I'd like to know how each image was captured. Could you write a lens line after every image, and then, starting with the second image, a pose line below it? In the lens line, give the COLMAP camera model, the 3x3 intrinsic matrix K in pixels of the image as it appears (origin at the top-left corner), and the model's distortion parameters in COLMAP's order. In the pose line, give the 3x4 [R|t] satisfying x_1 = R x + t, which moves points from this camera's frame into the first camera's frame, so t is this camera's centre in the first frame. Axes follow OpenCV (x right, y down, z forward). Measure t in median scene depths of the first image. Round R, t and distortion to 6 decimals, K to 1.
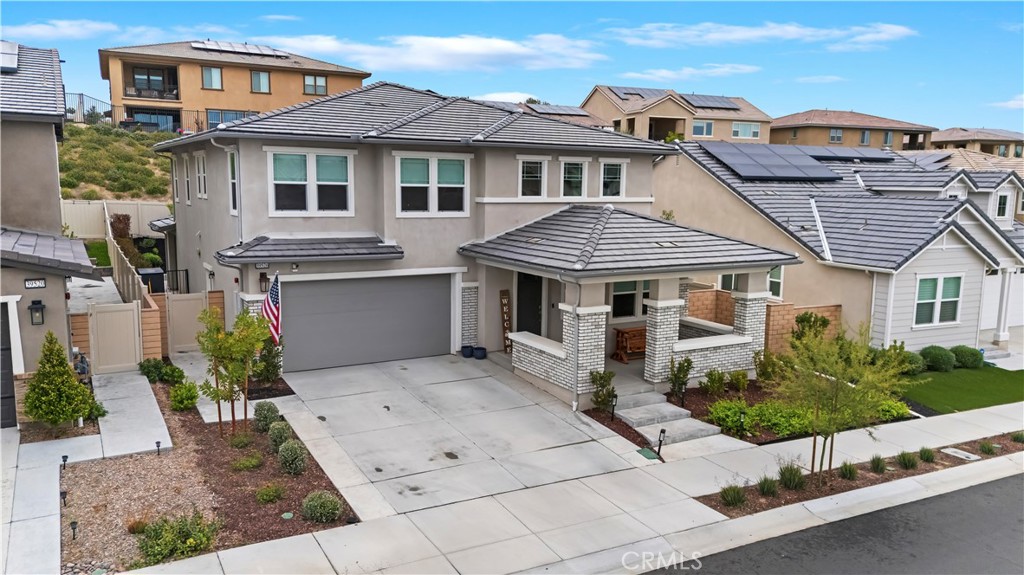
lens RADIAL K [[738.6, 0, 512.0], [0, 738.6, 287.5], [0, 0, 1]] dist [0.096771, -0.098141]
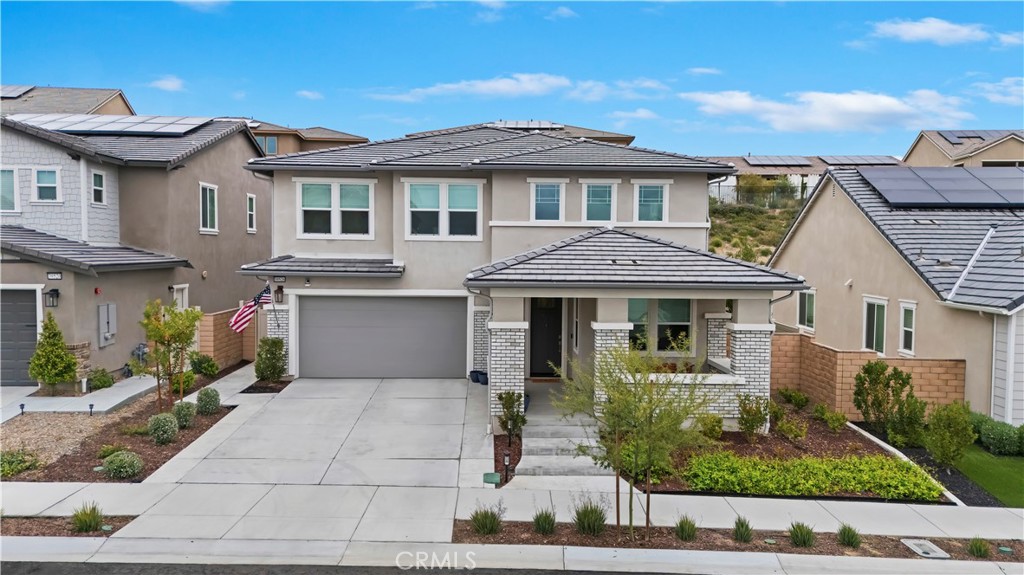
lens RADIAL K [[738.6, 0, 512.0], [0, 738.6, 287.5], [0, 0, 1]] dist [0.096771, -0.098141]
pose [[0.884731, 0.016482, -0.465811, 0.474137], [-0.062760, 0.994486, -0.084013, 0.052169], [0.461858, 0.103563, 0.880887, 0.149334]]
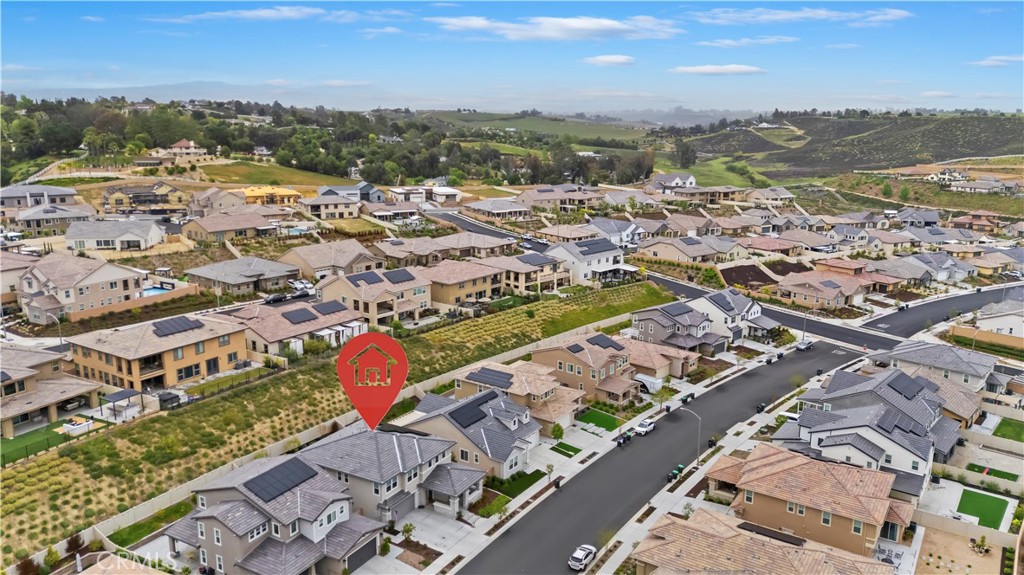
lens RADIAL K [[738.6, 0, 512.0], [0, 738.6, 287.5], [0, 0, 1]] dist [0.096771, -0.098141]
pose [[0.870480, -0.121935, 0.476862, -1.603696], [0.081517, 0.991164, 0.104641, -1.693616], [-0.485407, -0.052216, 0.872727, -3.158093]]
